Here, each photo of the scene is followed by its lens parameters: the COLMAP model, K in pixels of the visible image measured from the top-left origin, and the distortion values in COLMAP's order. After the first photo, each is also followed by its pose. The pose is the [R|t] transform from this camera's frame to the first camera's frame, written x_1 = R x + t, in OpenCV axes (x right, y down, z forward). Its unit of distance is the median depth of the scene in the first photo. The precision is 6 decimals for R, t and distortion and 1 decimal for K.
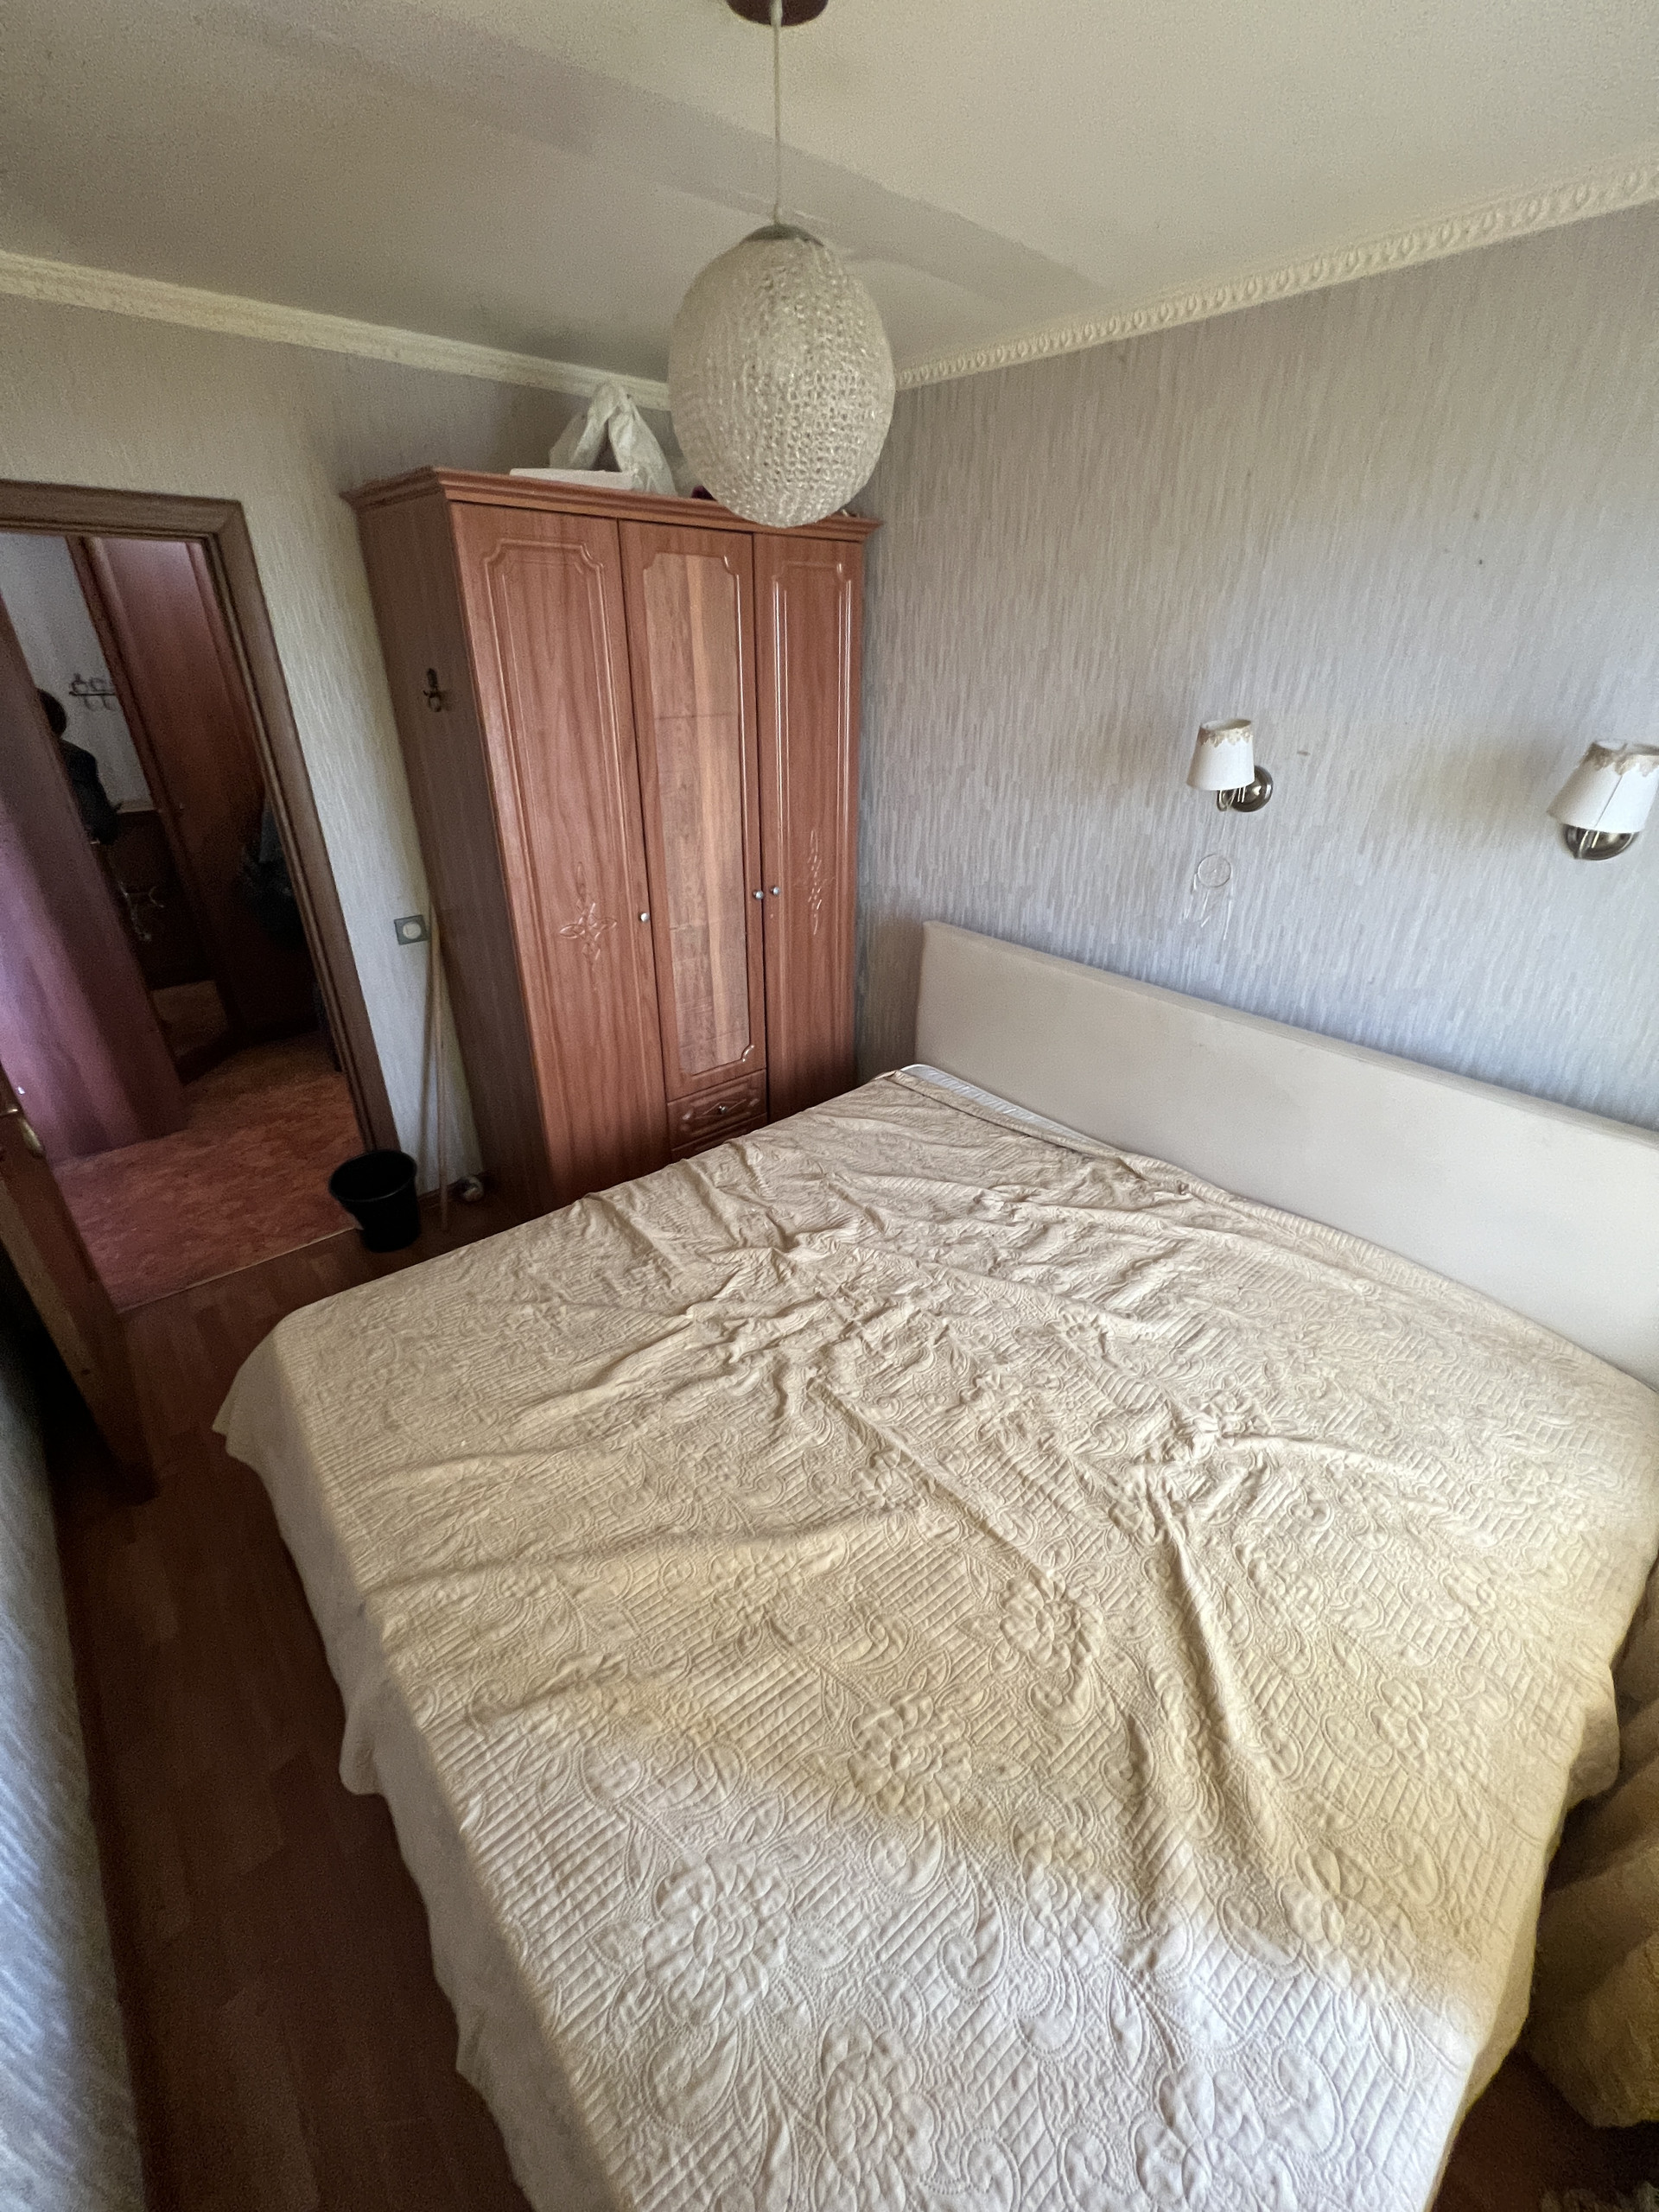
lens RADIAL K [[888.0, 0, 823.7], [0, 888.0, 1102.3], [0, 0, 1]] dist [-0.000341, -0.000038]
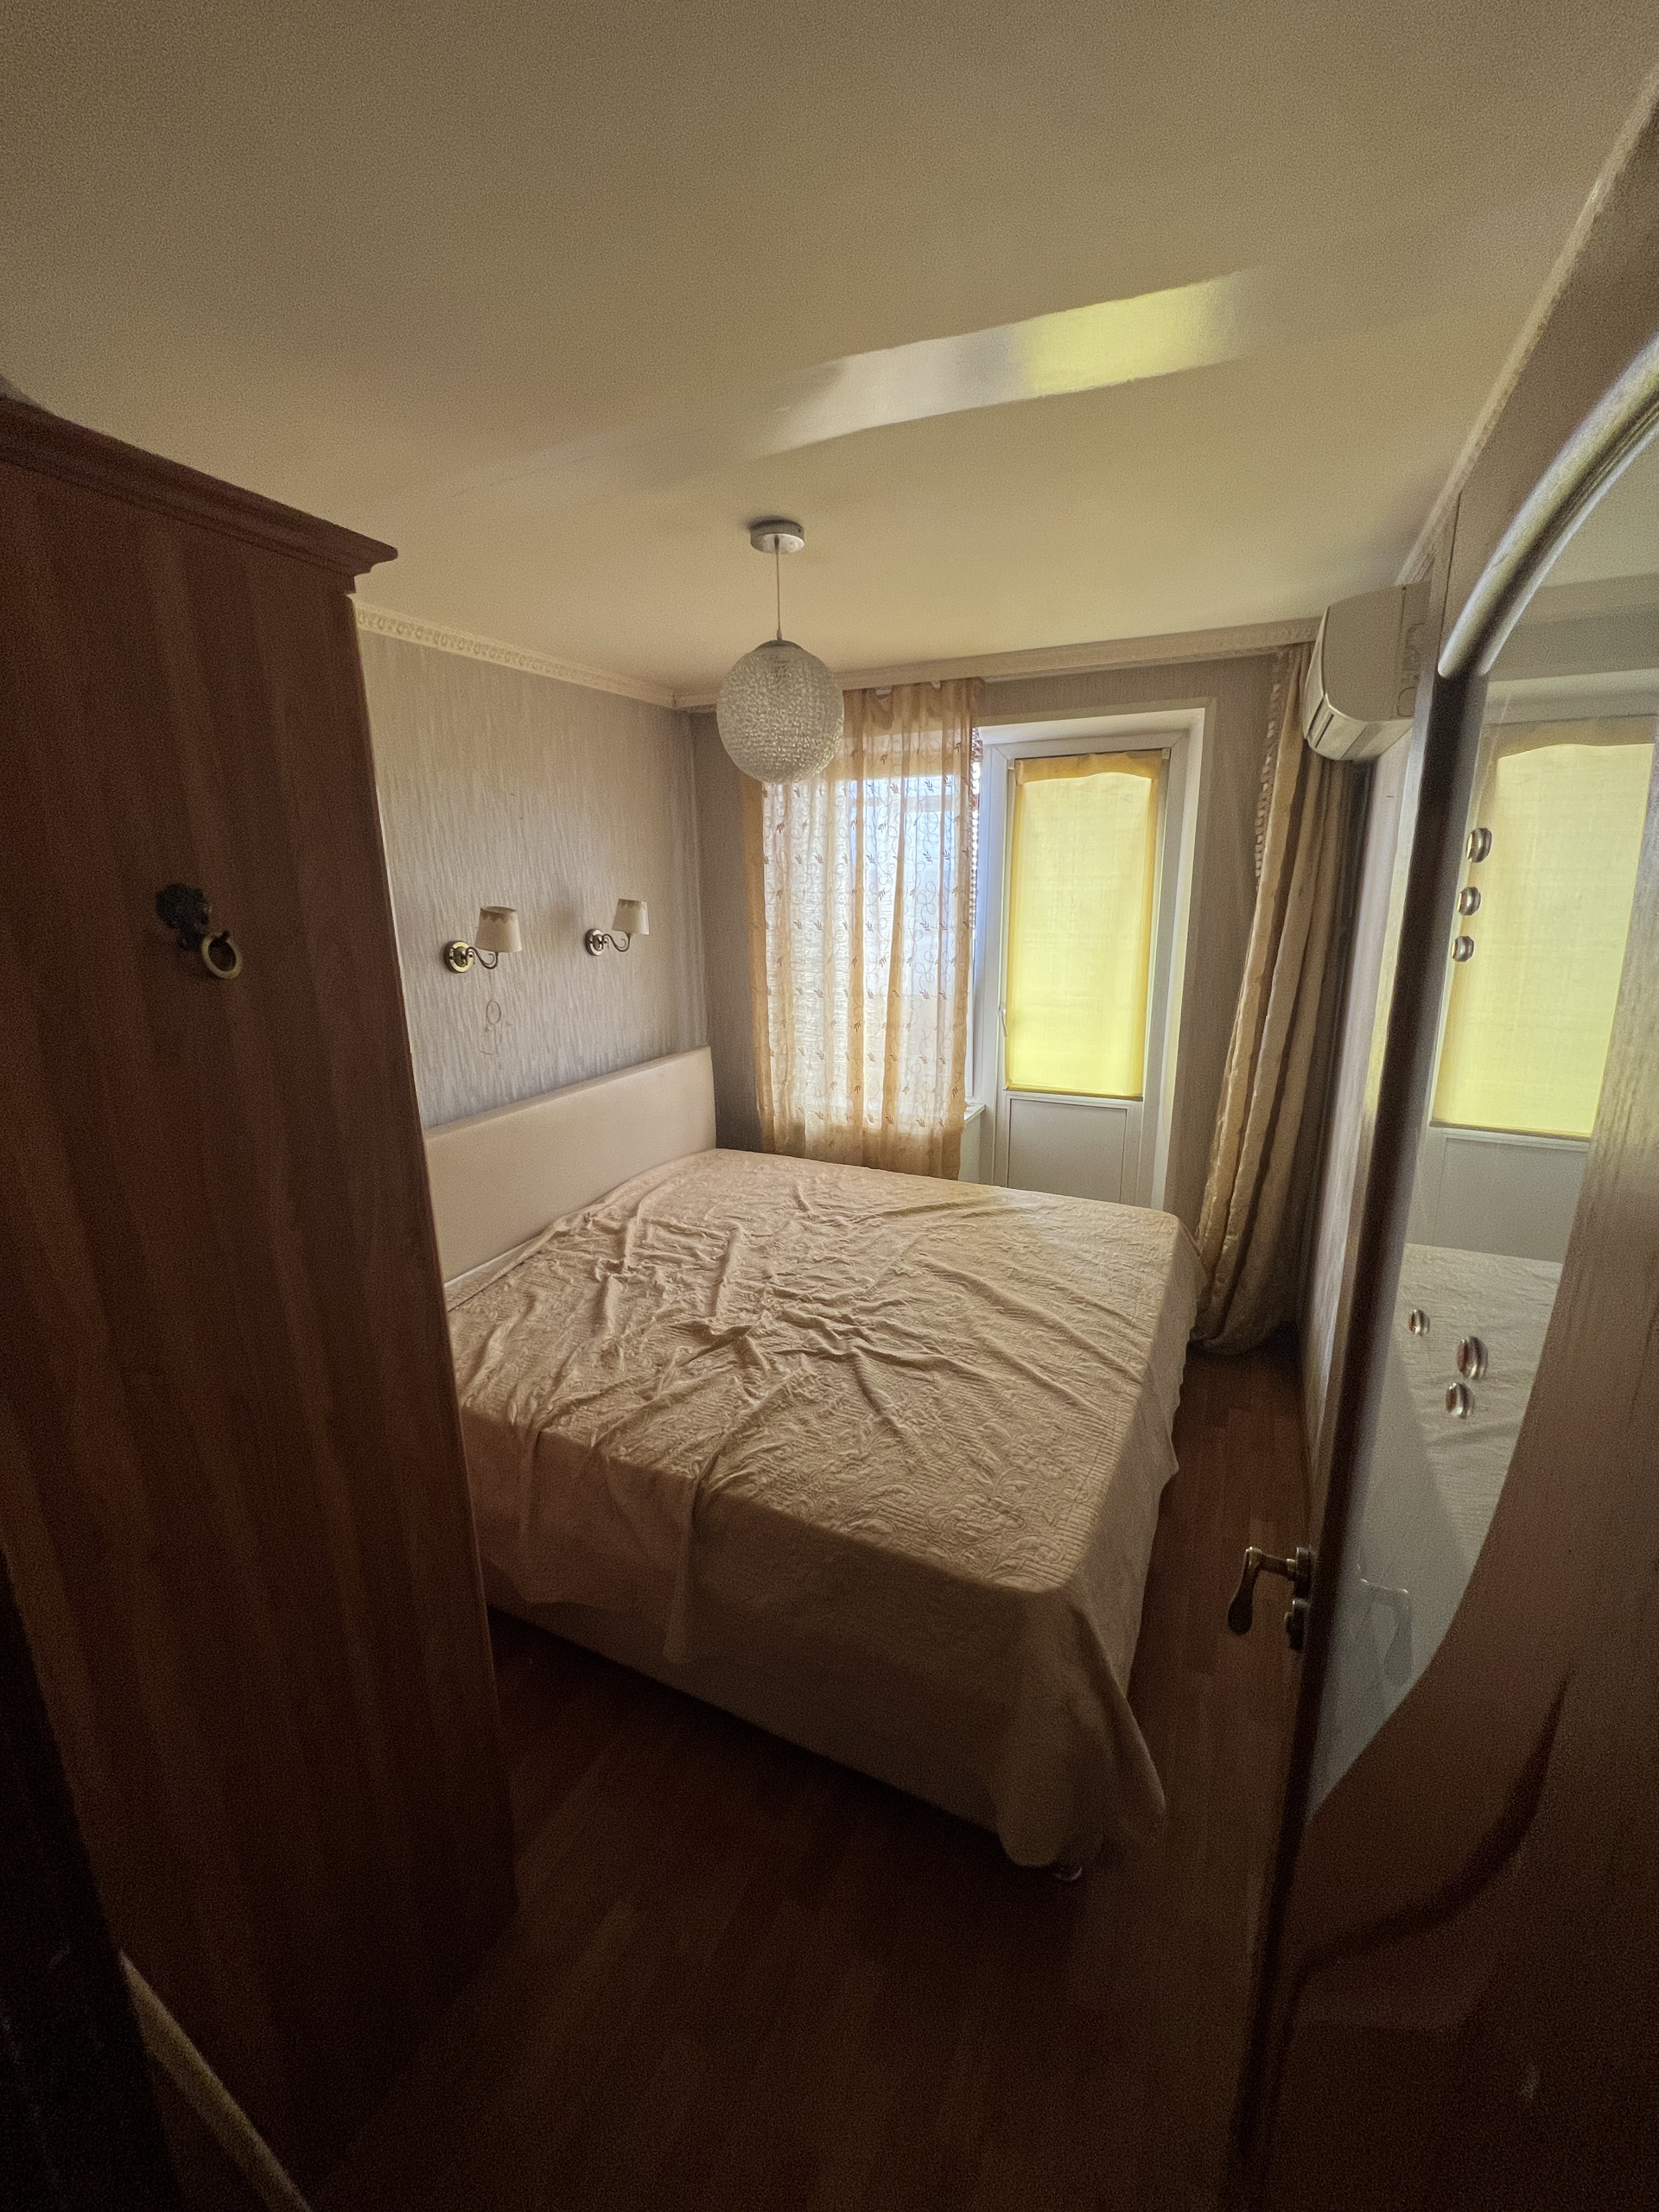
lens RADIAL K [[888.0, 0, 832.0], [0, 888.0, 1103.8], [0, 0, 1]] dist [-0.000341, -0.000038]
pose [[-0.399206, -0.228260, 0.887993, -1.023163], [0.437253, 0.803885, 0.403211, -0.476545], [-0.805881, 0.549242, -0.221109, 0.970714]]
